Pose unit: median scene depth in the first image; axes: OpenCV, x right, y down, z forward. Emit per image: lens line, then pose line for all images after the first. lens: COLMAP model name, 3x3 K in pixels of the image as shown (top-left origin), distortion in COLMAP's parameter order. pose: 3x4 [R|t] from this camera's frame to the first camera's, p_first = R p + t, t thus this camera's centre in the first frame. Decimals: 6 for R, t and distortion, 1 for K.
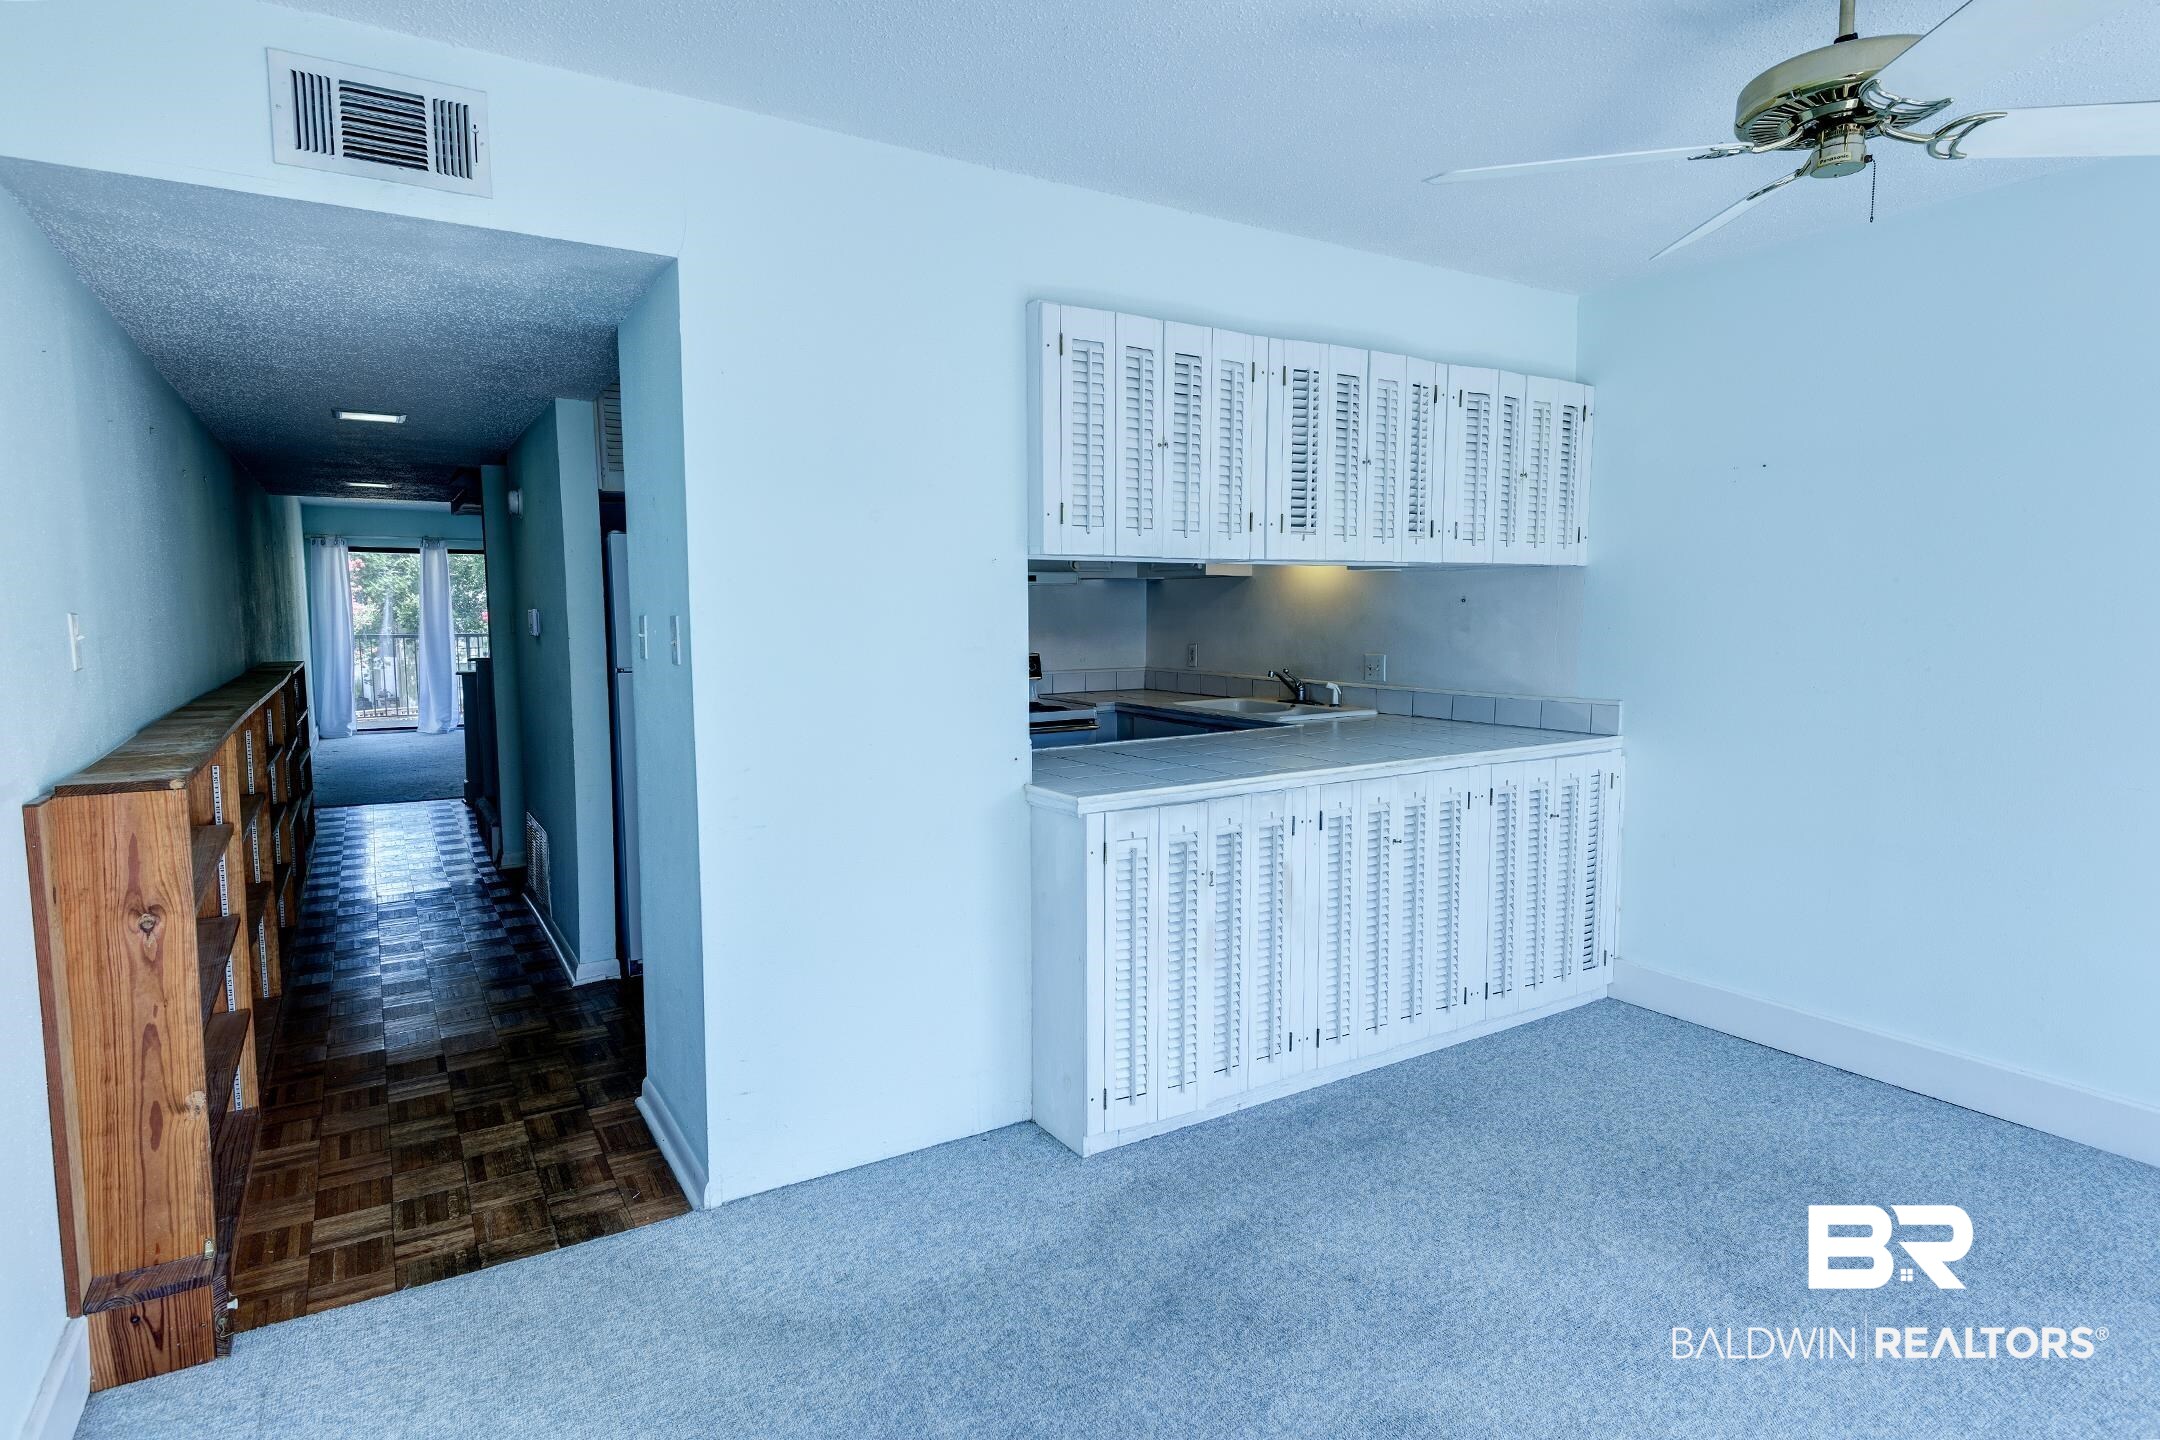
lens RADIAL K [[1162.4, 0, 1080.0], [0, 1162.4, 720.0], [0, 0, 1]] dist [0.051684, -0.037645]
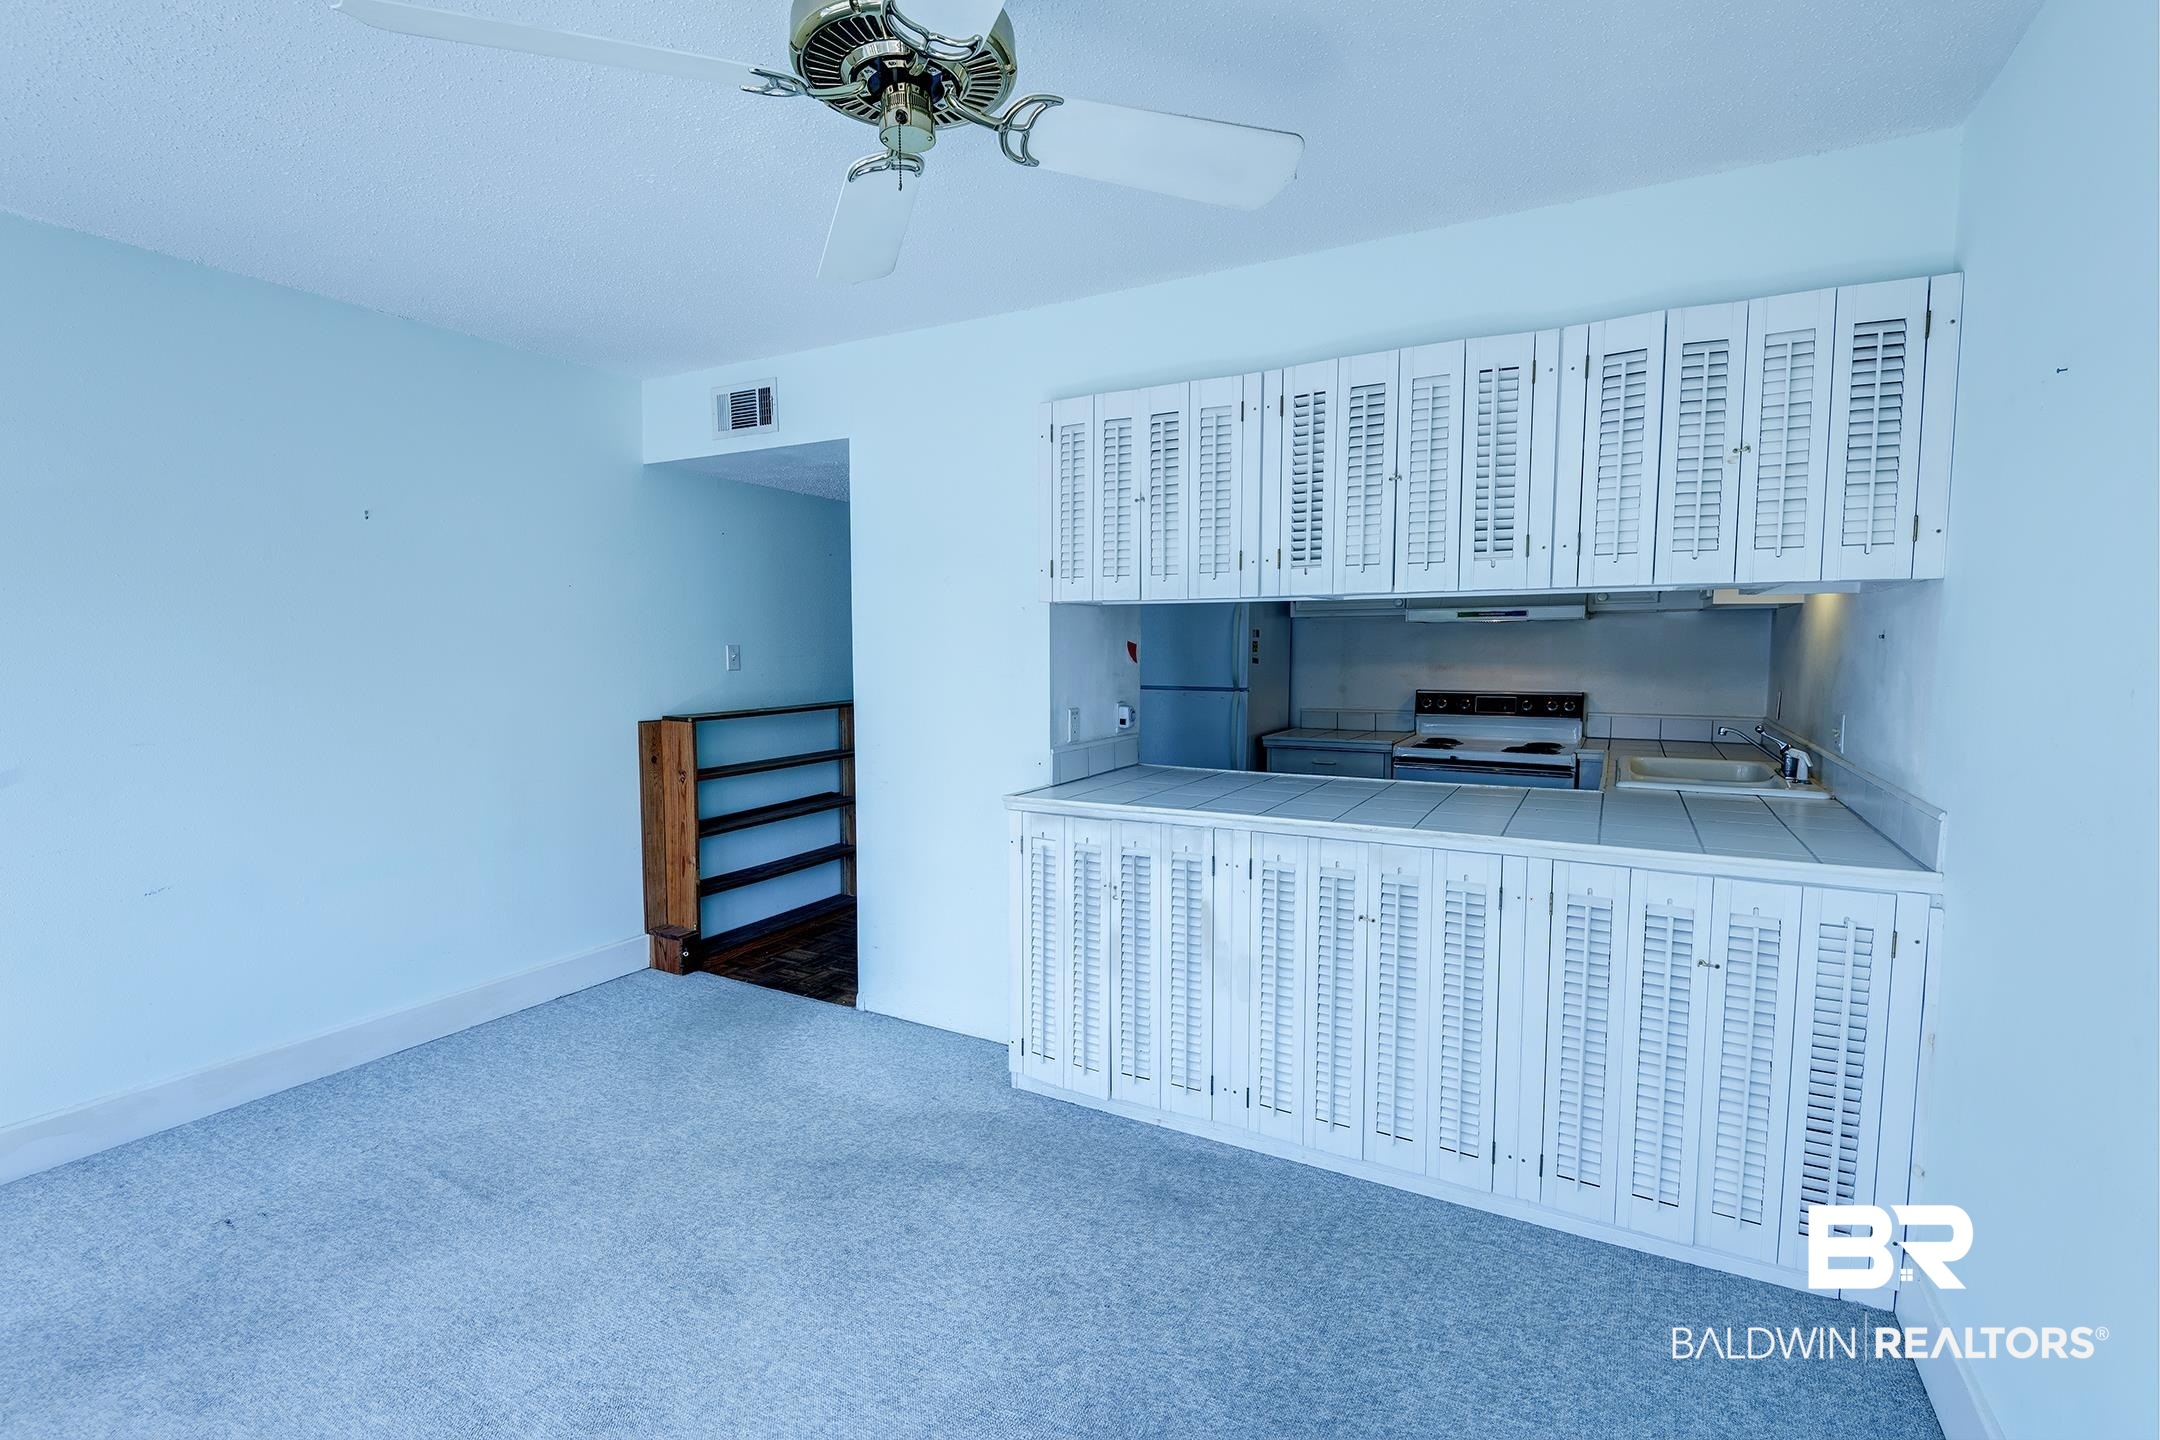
lens RADIAL K [[973.8, 0, 1080.0], [0, 973.8, 720.0], [0, 0, 1]] dist [0.043800, -0.028575]
pose [[0.481547, 0.071165, -0.873526, 0.850222], [-0.087142, 0.995647, 0.033075, -0.050516], [0.872077, 0.060194, 0.485652, 0.495429]]
